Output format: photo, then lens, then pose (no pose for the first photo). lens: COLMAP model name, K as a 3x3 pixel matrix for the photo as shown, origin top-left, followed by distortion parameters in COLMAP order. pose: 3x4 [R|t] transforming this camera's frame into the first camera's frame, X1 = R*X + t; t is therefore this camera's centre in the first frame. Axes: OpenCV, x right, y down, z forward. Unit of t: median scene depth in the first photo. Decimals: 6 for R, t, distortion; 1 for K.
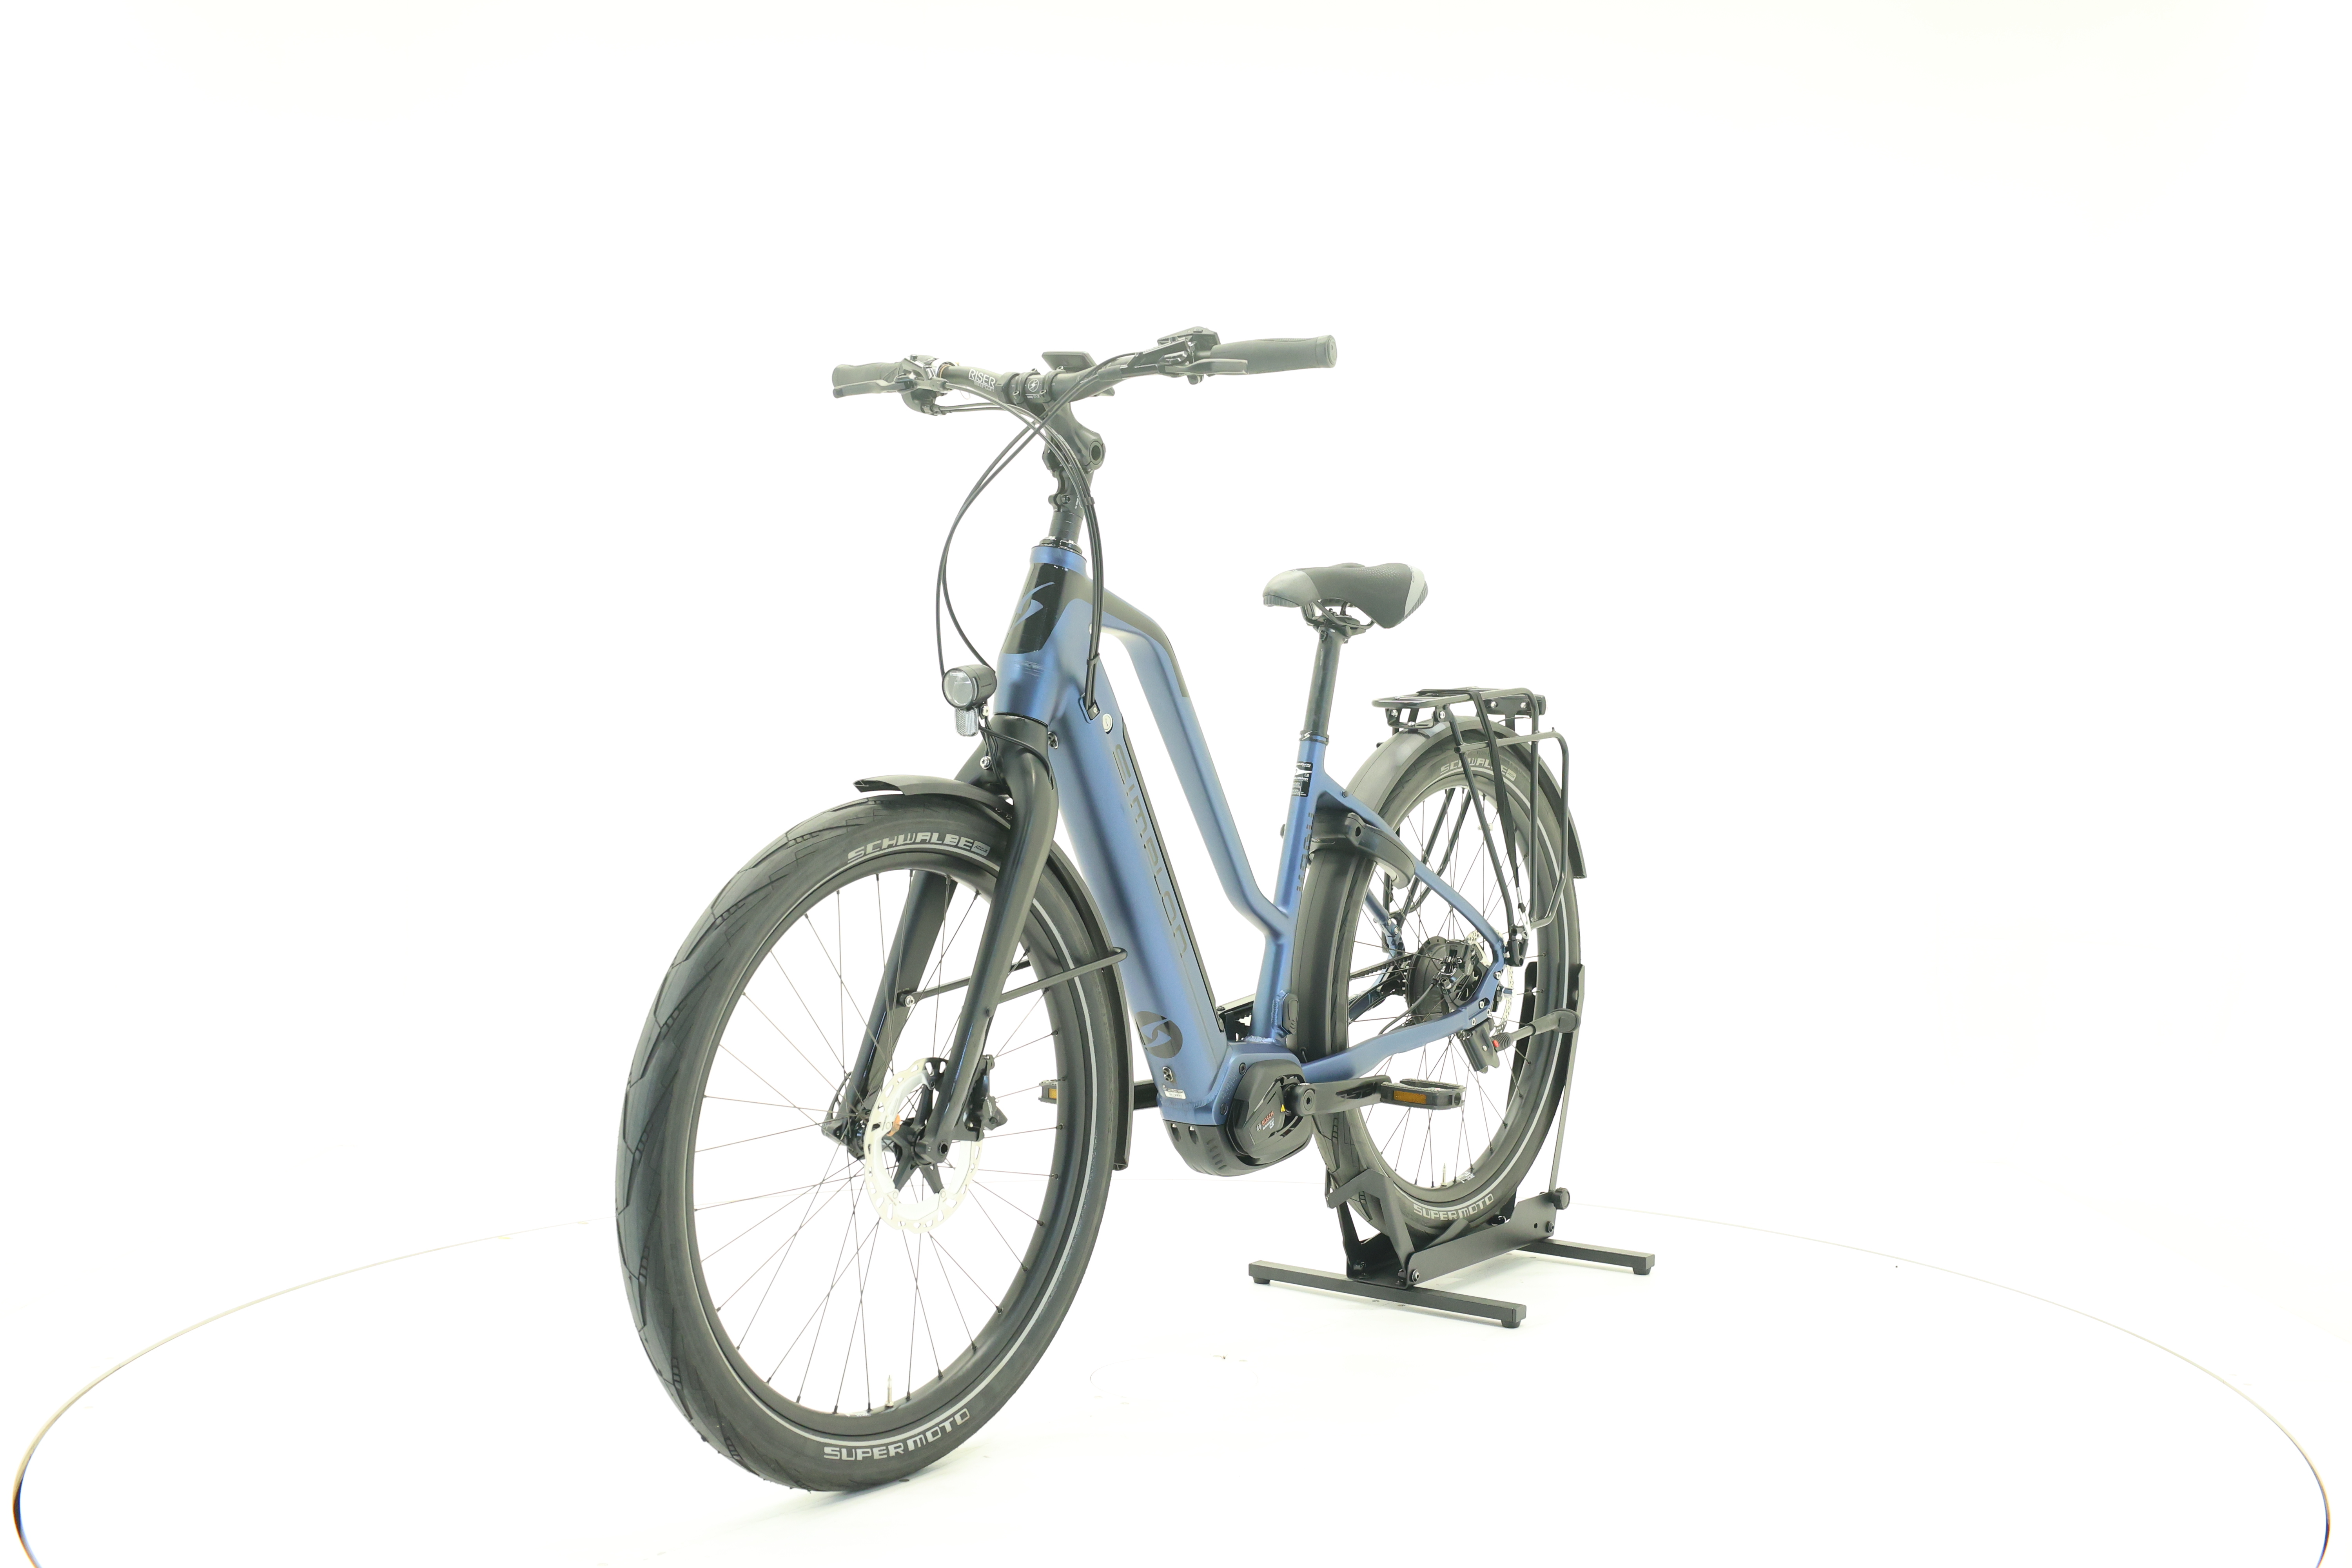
lens RADIAL K [[2503.6, 0, 1176.0], [0, 2503.6, 784.0], [0, 0, 1]] dist [-0.017482, -0.005058]
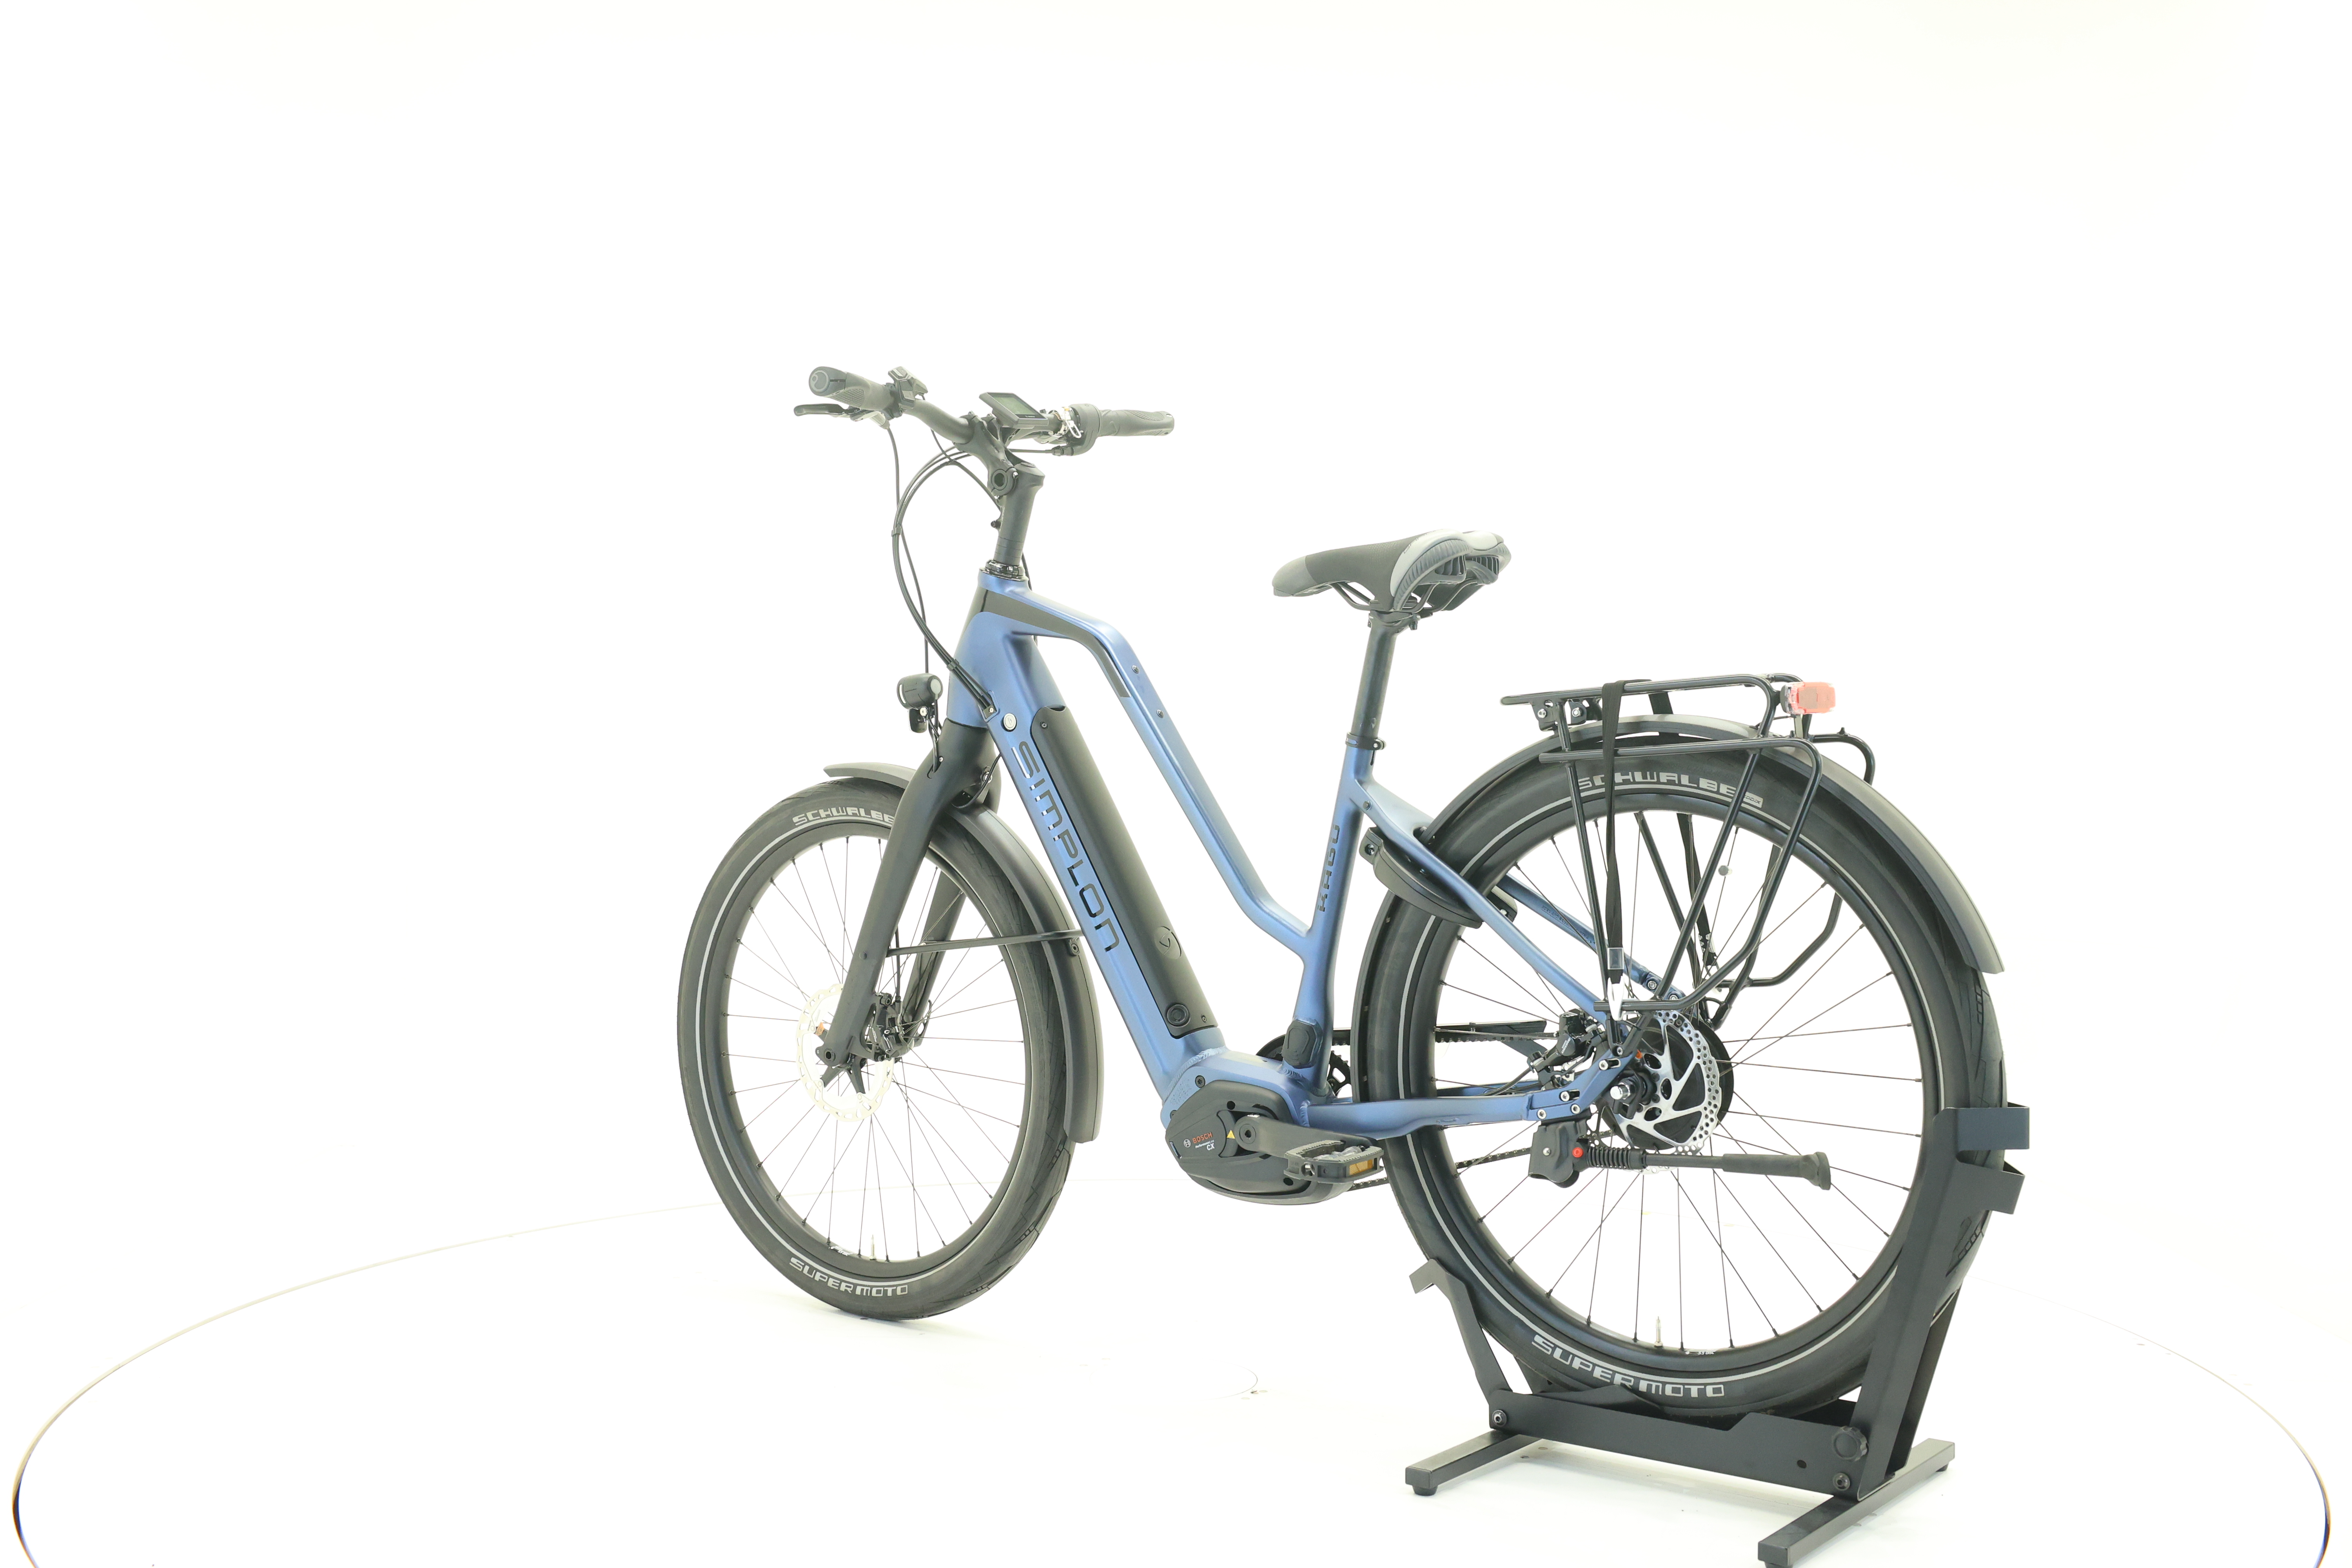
lens RADIAL K [[2503.6, 0, 1176.0], [0, 2503.6, 784.0], [0, 0, 1]] dist [-0.017482, -0.005058]
pose [[-0.019724, 0.017404, -0.999654, 1.096922], [-0.032584, 0.999306, 0.018041, -0.019762], [0.999274, 0.032928, -0.019143, 1.116541]]
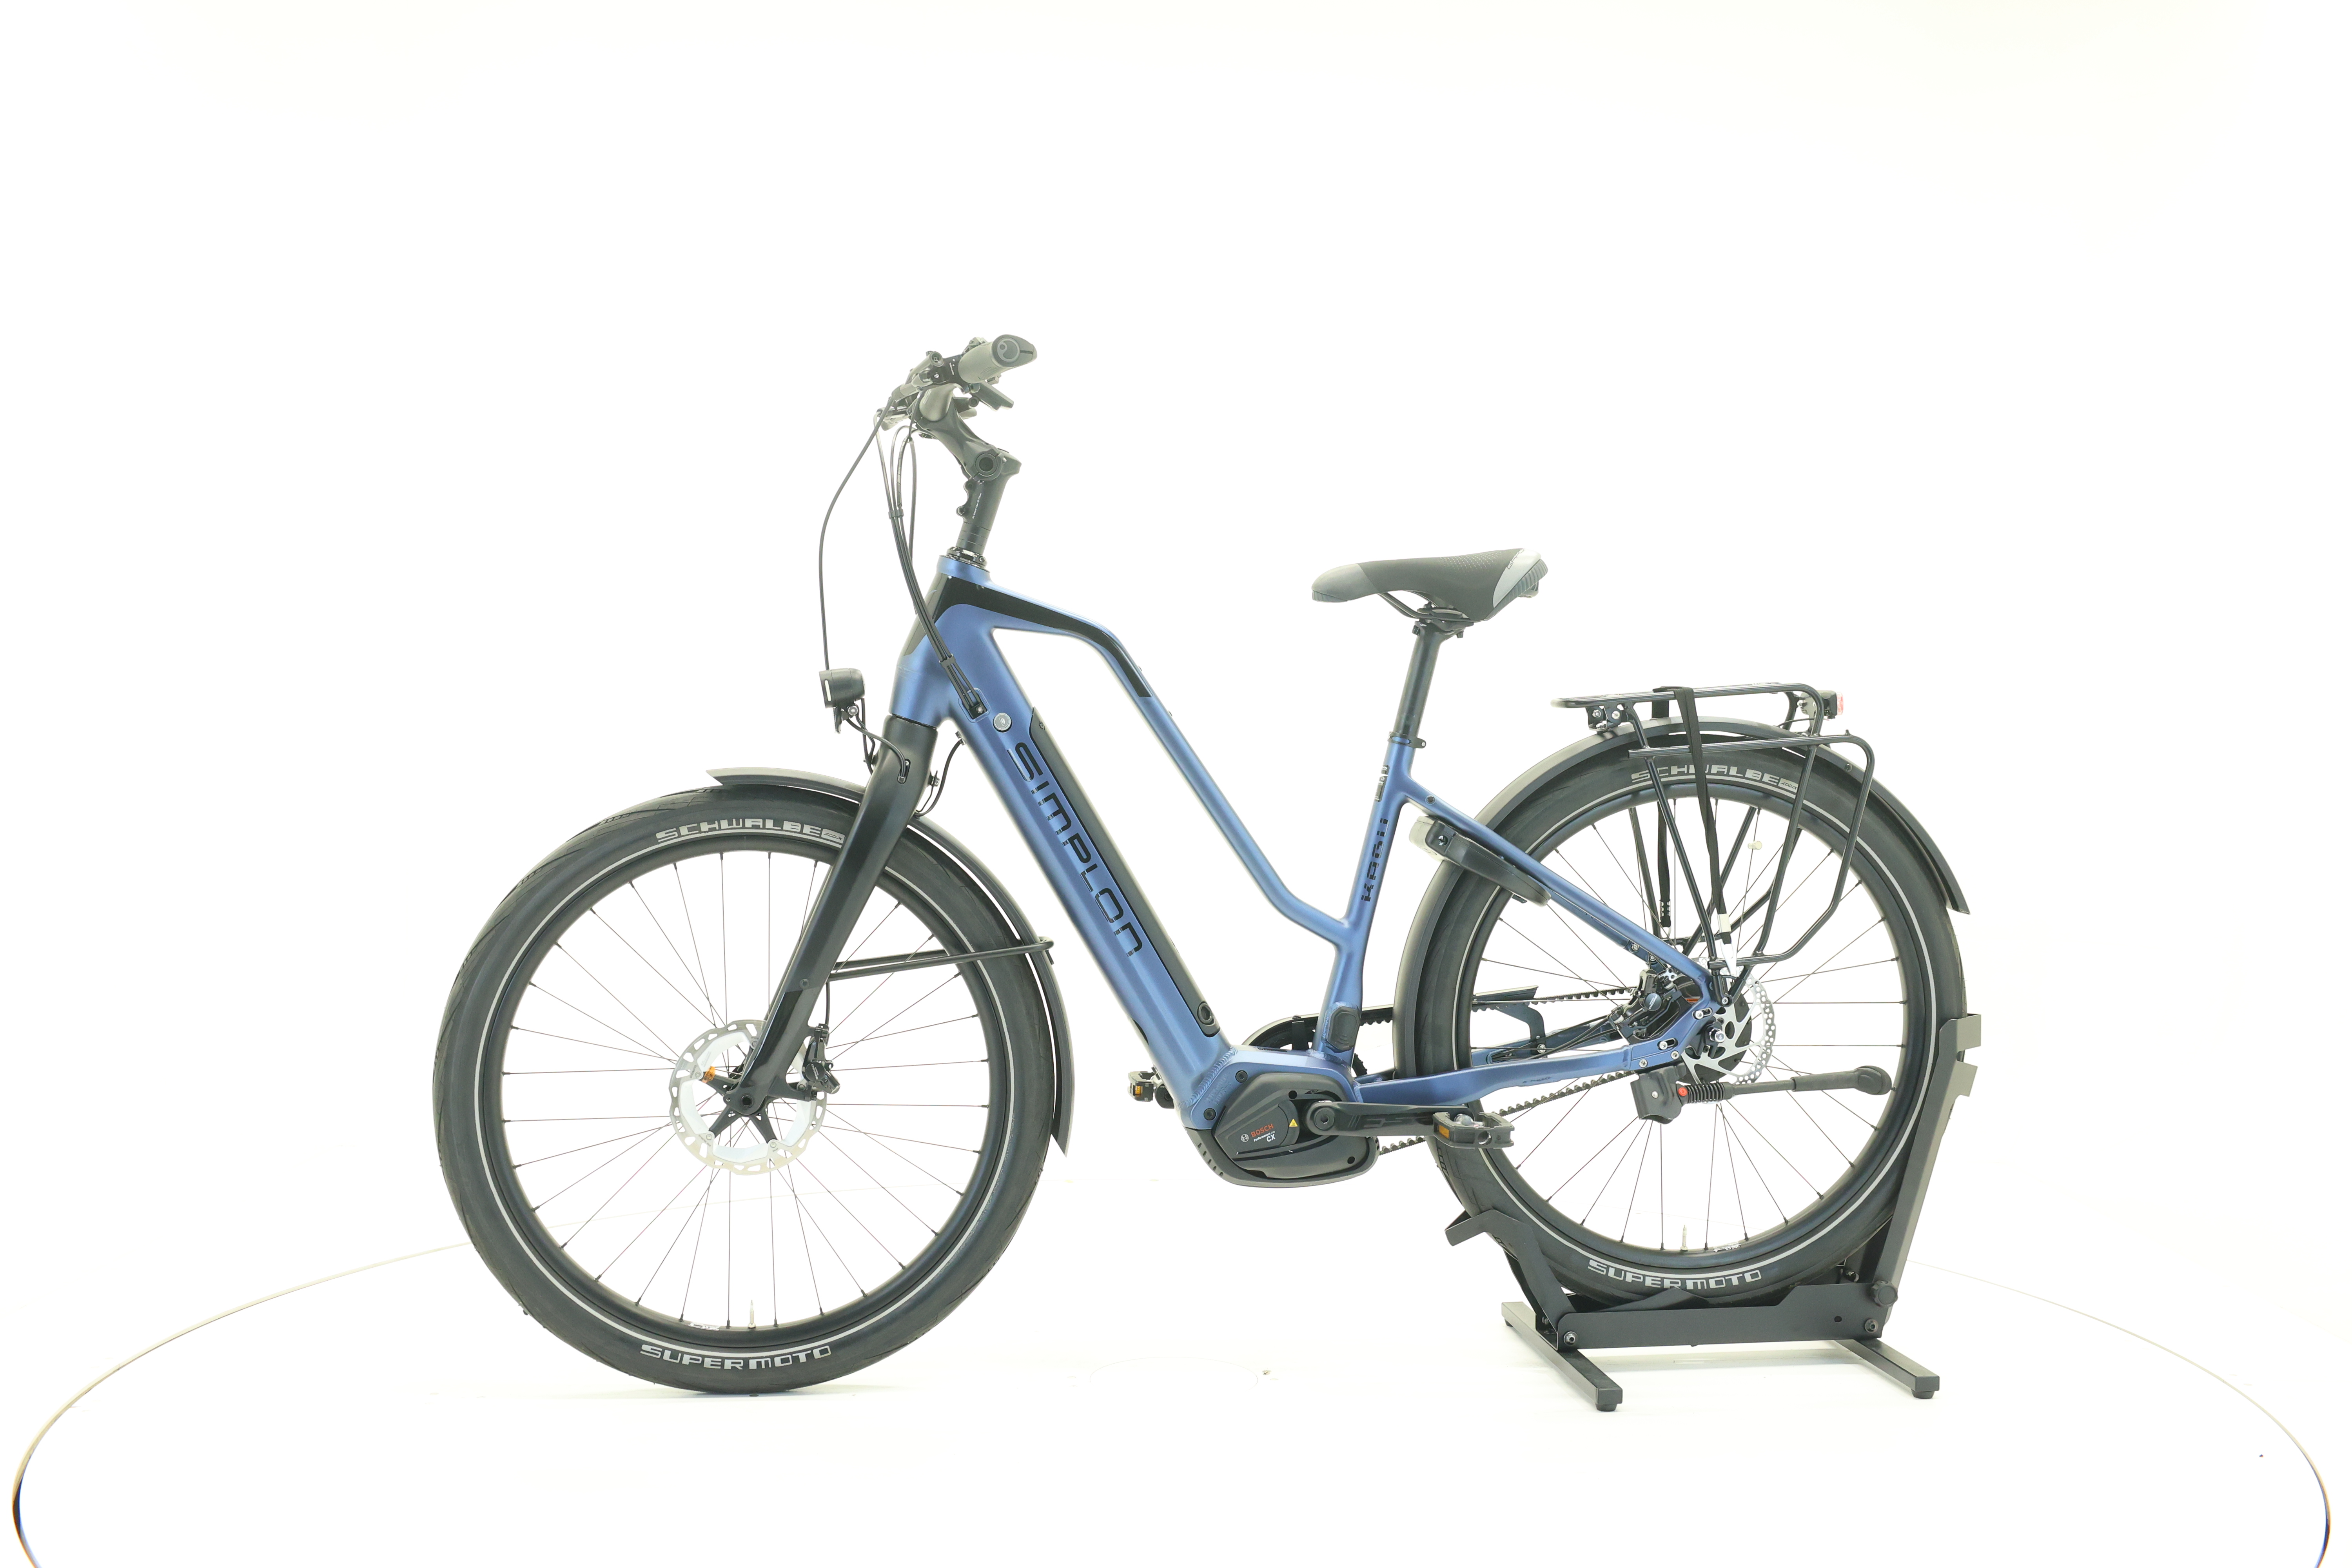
lens RADIAL K [[2503.6, 0, 1176.0], [0, 2503.6, 784.0], [0, 0, 1]] dist [-0.017482, -0.005058]
pose [[0.702028, 0.018291, -0.711914, 0.779683], [-0.020260, 0.999778, 0.005709, -0.006212], [0.711861, 0.010415, 0.702243, 0.326213]]
